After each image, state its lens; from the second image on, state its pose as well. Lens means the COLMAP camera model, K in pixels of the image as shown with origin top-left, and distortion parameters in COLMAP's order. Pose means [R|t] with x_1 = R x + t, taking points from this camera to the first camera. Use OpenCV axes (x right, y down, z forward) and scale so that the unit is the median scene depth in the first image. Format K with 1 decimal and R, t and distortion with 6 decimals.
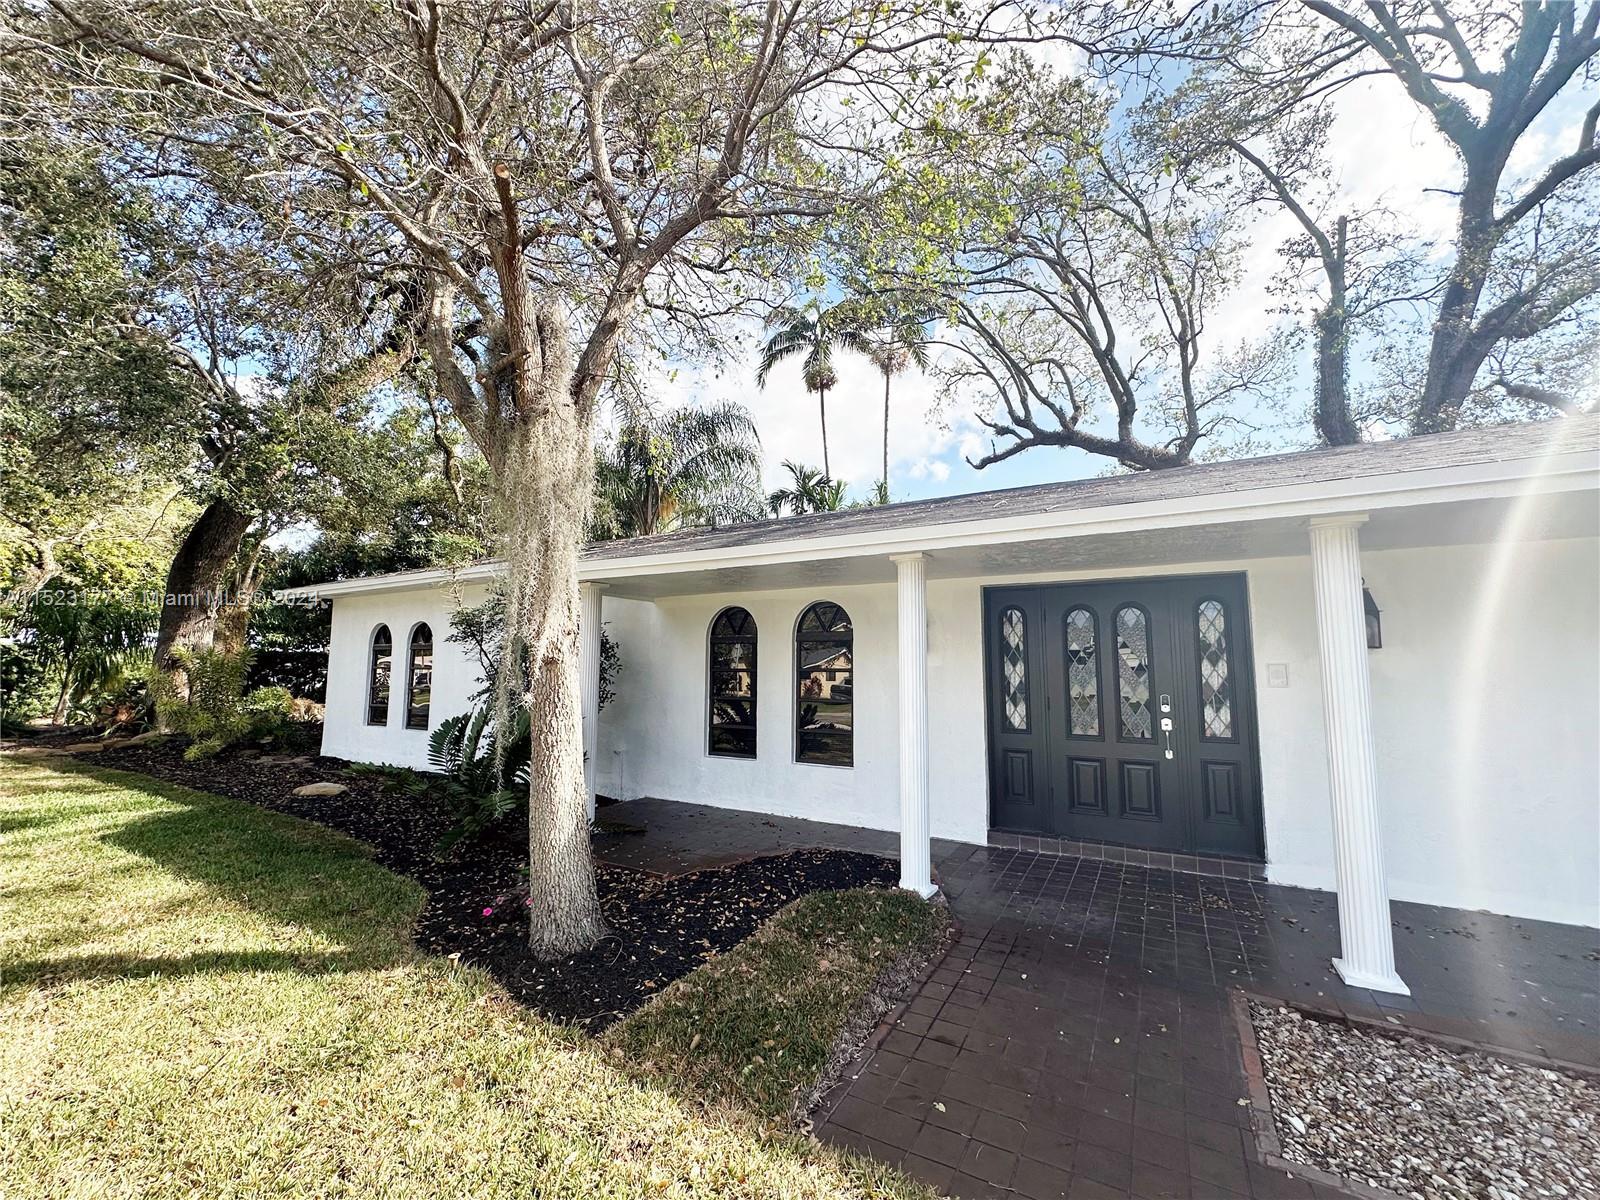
lens RADIAL K [[645.6, 0, 798.3], [0, 645.6, 598.8], [0, 0, 1]] dist [0.000344, 0.000092]
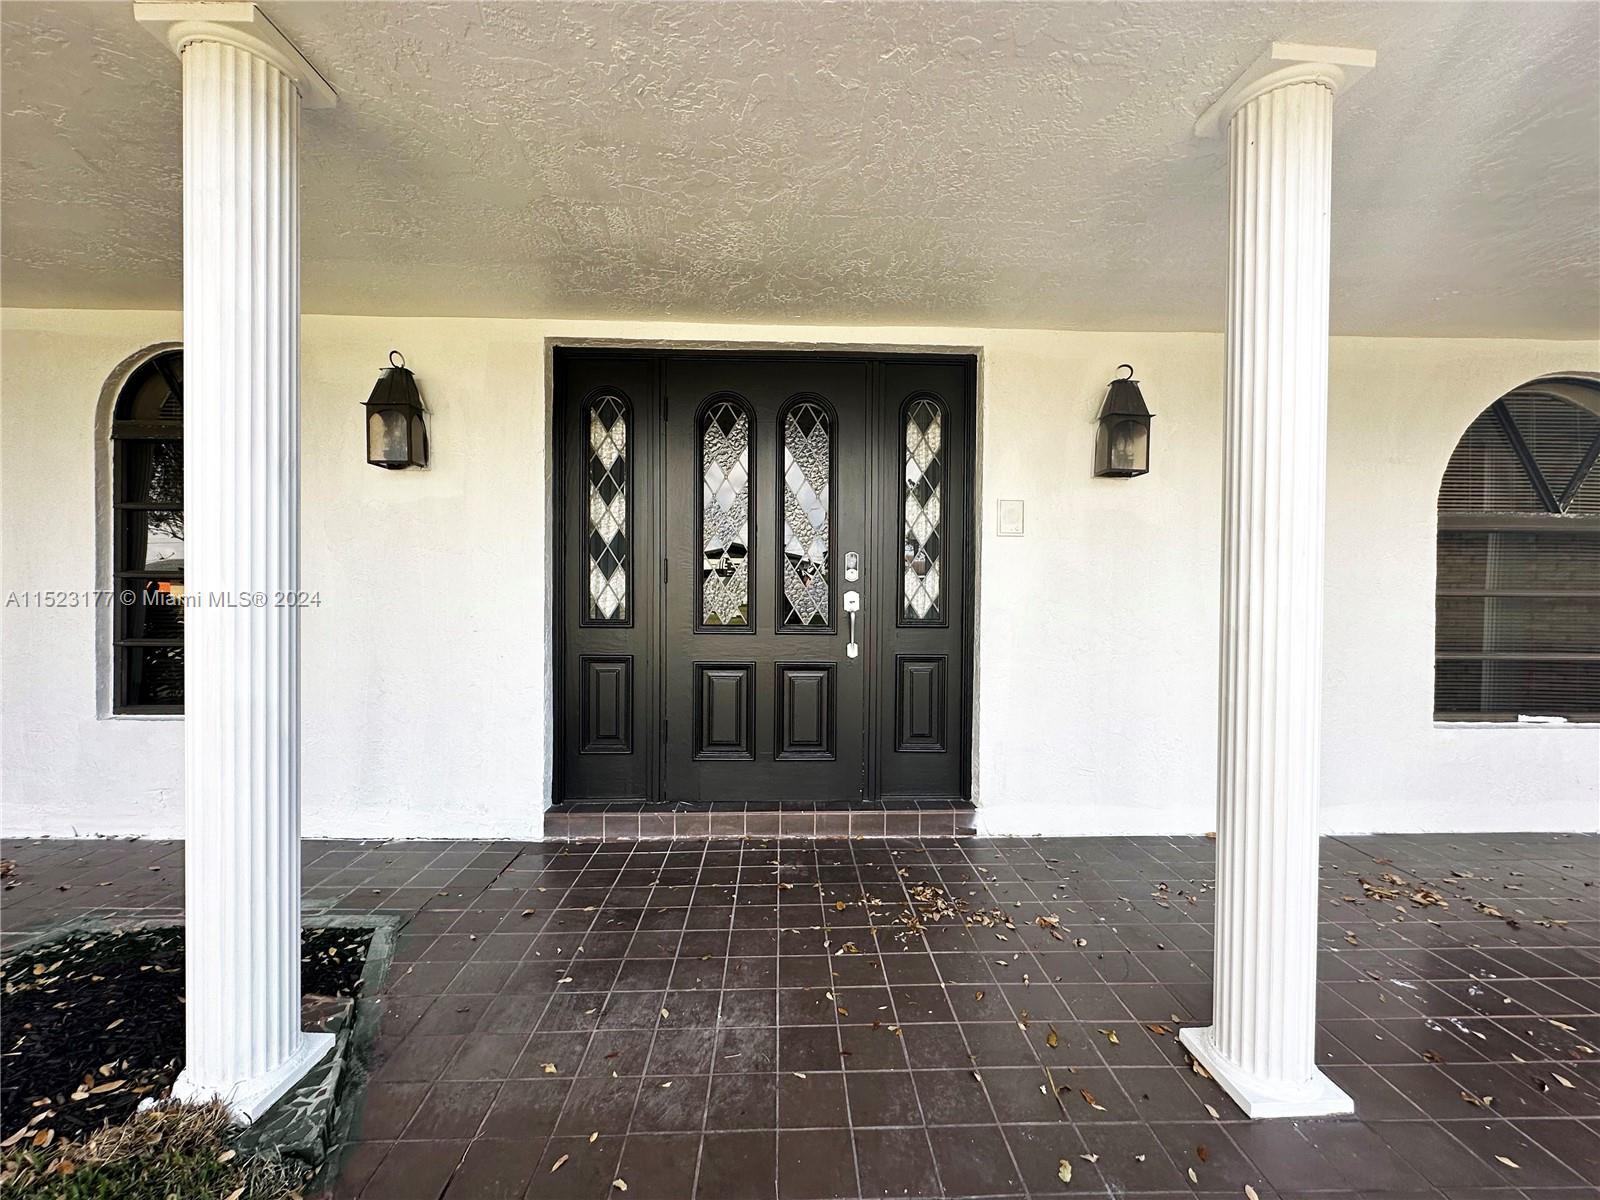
lens RADIAL K [[645.6, 0, 798.3], [0, 645.6, 598.8], [0, 0, 1]] dist [0.000344, 0.000092]
pose [[0.858307, -0.004709, 0.513115, 0.215913], [-0.057709, 0.992728, 0.105643, 0.129039], [-0.509881, -0.120285, 0.851794, 0.504362]]
